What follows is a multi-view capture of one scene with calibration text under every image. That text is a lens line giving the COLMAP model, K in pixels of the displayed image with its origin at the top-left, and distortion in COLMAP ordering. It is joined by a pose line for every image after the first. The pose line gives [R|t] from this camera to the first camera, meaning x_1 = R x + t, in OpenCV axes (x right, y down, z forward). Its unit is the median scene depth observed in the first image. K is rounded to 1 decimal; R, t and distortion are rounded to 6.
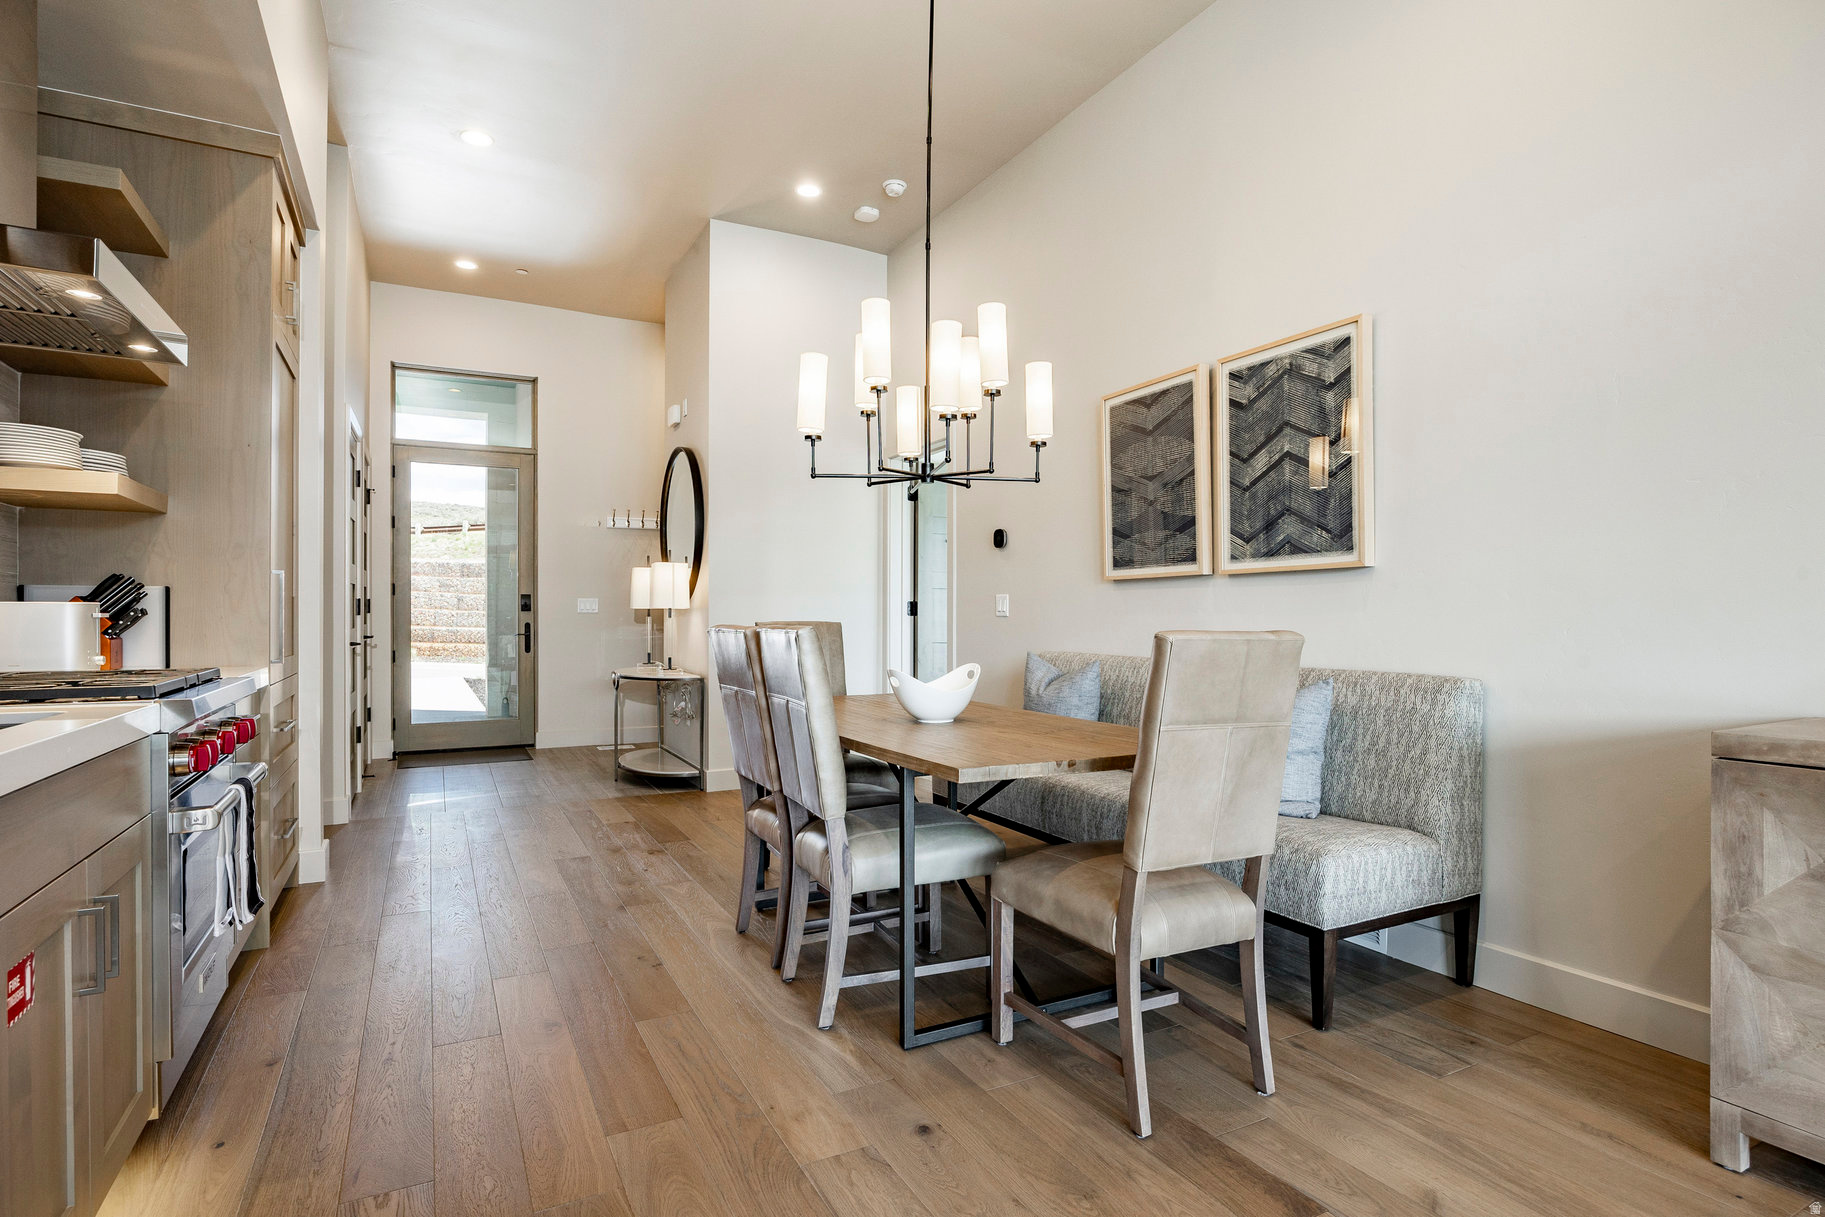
lens RADIAL K [[933.1, 0, 917.1], [0, 933.1, 623.6], [0, 0, 1]] dist [-0.013952, 0.000062]
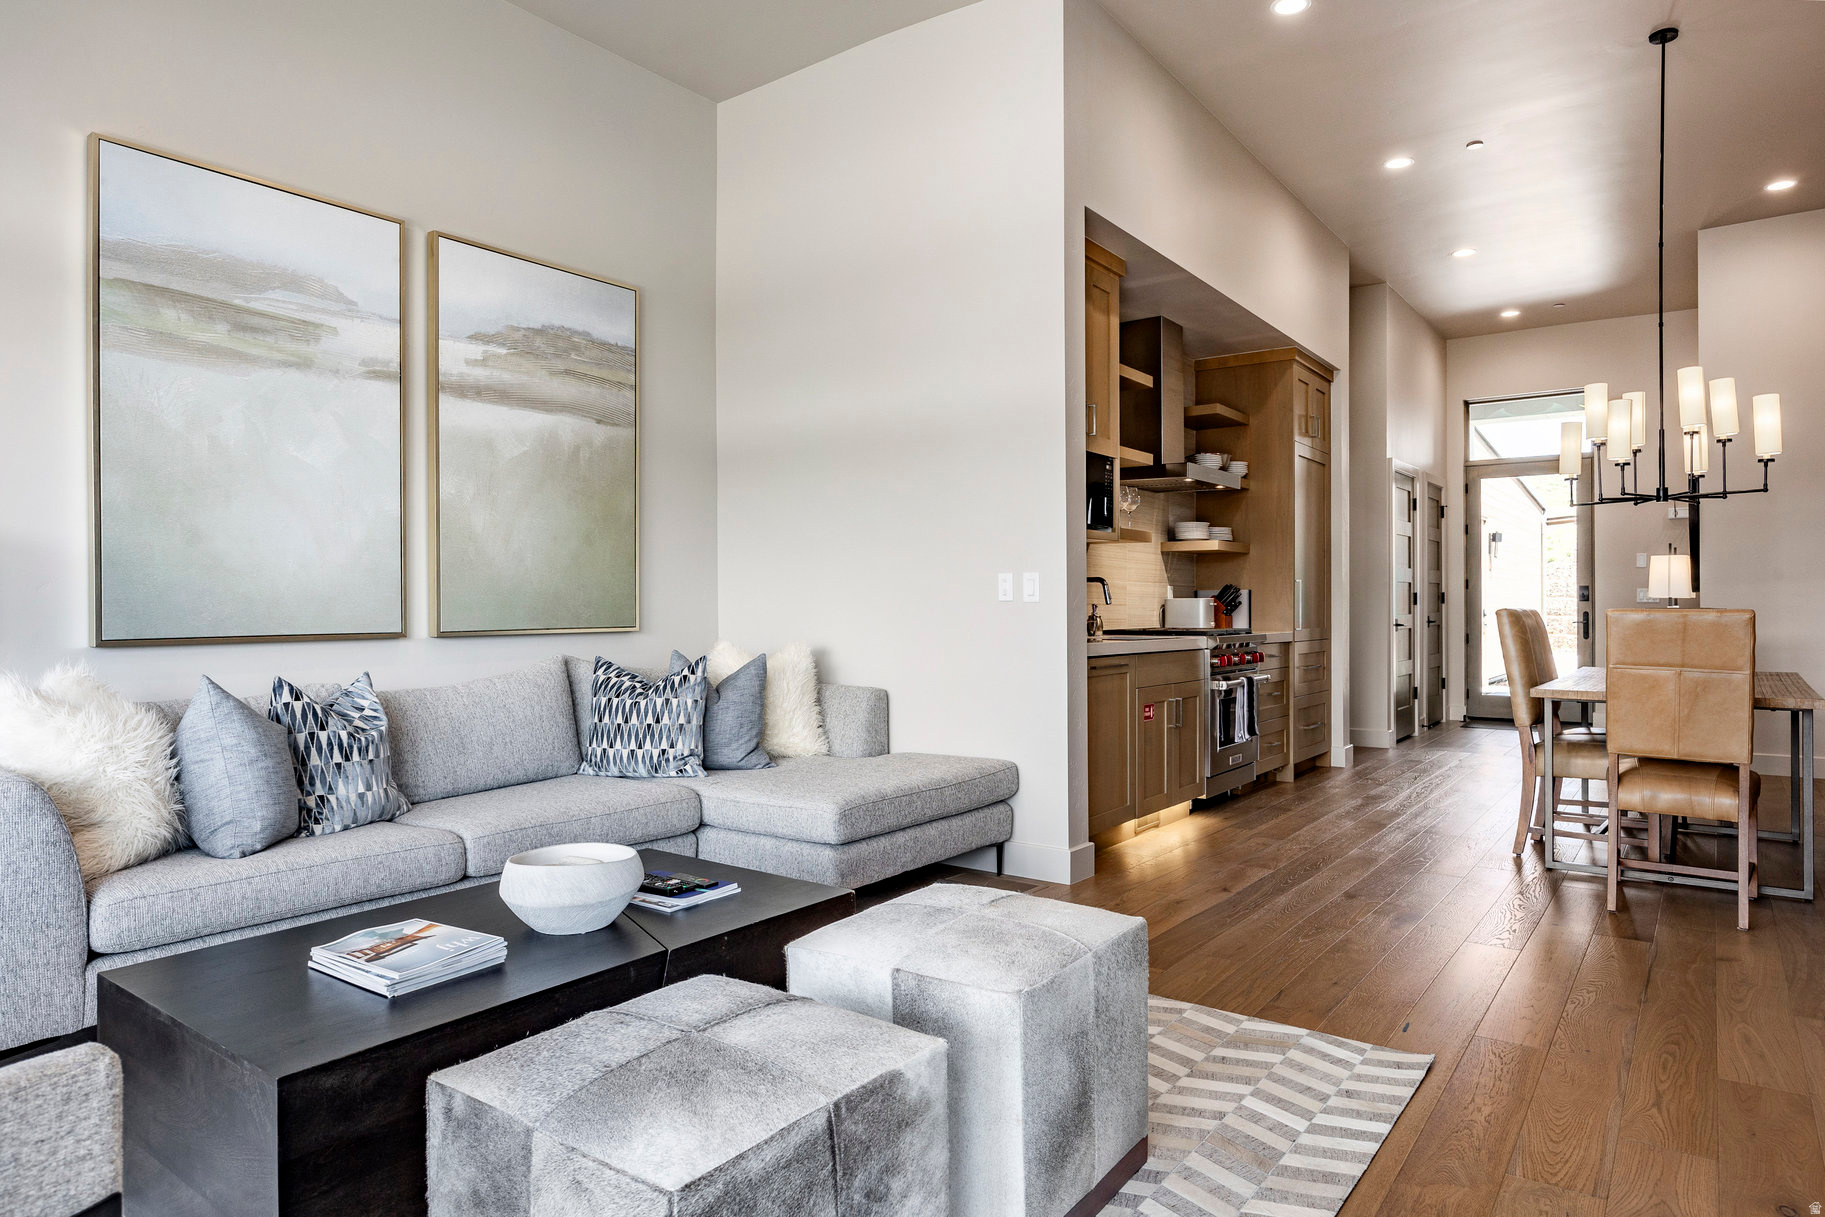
lens RADIAL K [[1065.5, 0, 947.1], [0, 1065.5, 604.9], [0, 0, 1]] dist [0.002701, 0.000211]
pose [[0.451602, -0.004683, -0.892207, 0.395566], [-0.005115, 0.999956, -0.007837, 0.005695], [0.892205, 0.008103, 0.451559, -0.259635]]
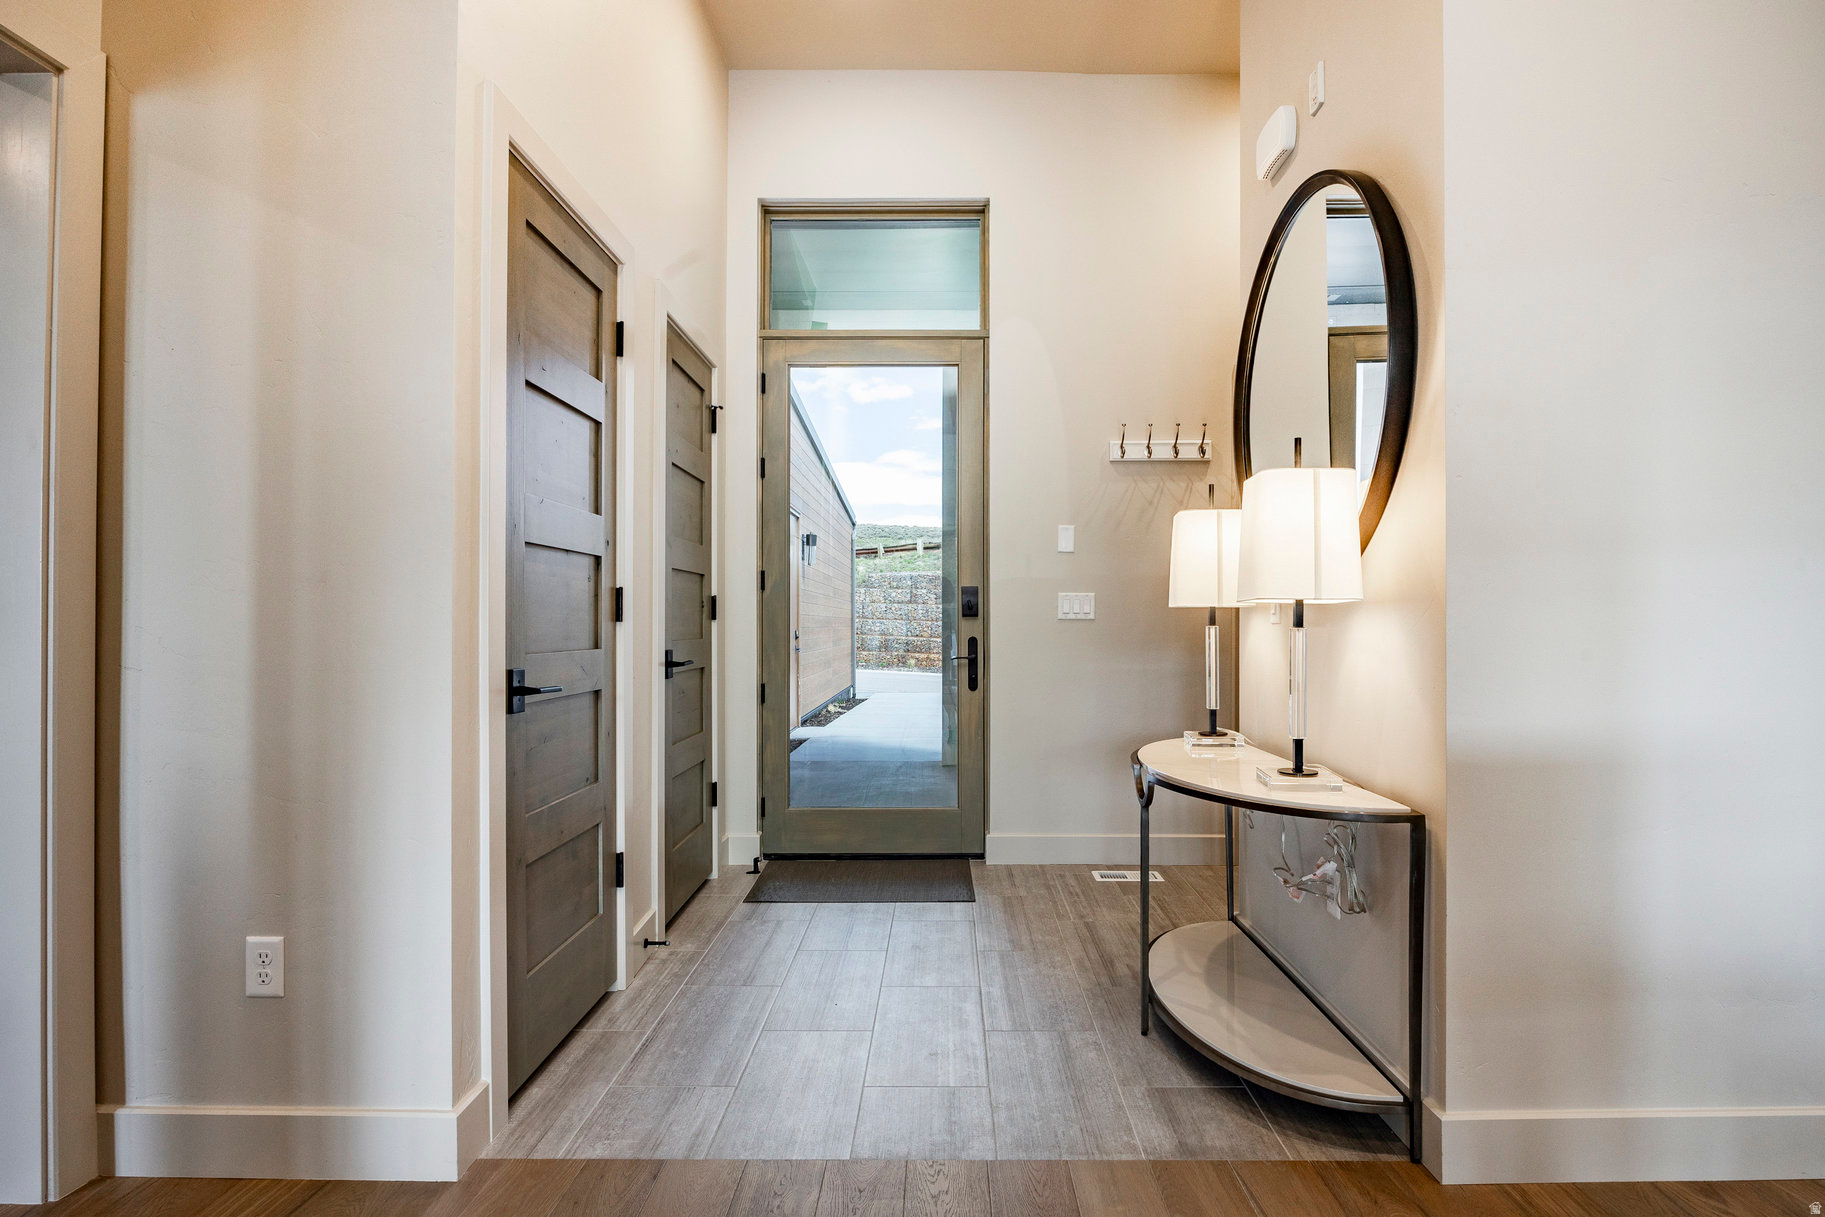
lens RADIAL K [[933.1, 0, 914.4], [0, 933.1, 616.8], [0, 0, 1]] dist [-0.013952, 0.000062]
pose [[0.873469, -0.005389, -0.486849, -0.190528], [-0.005702, 0.999757, -0.021295, -0.001401], [0.486846, 0.021377, 0.873226, 0.535158]]
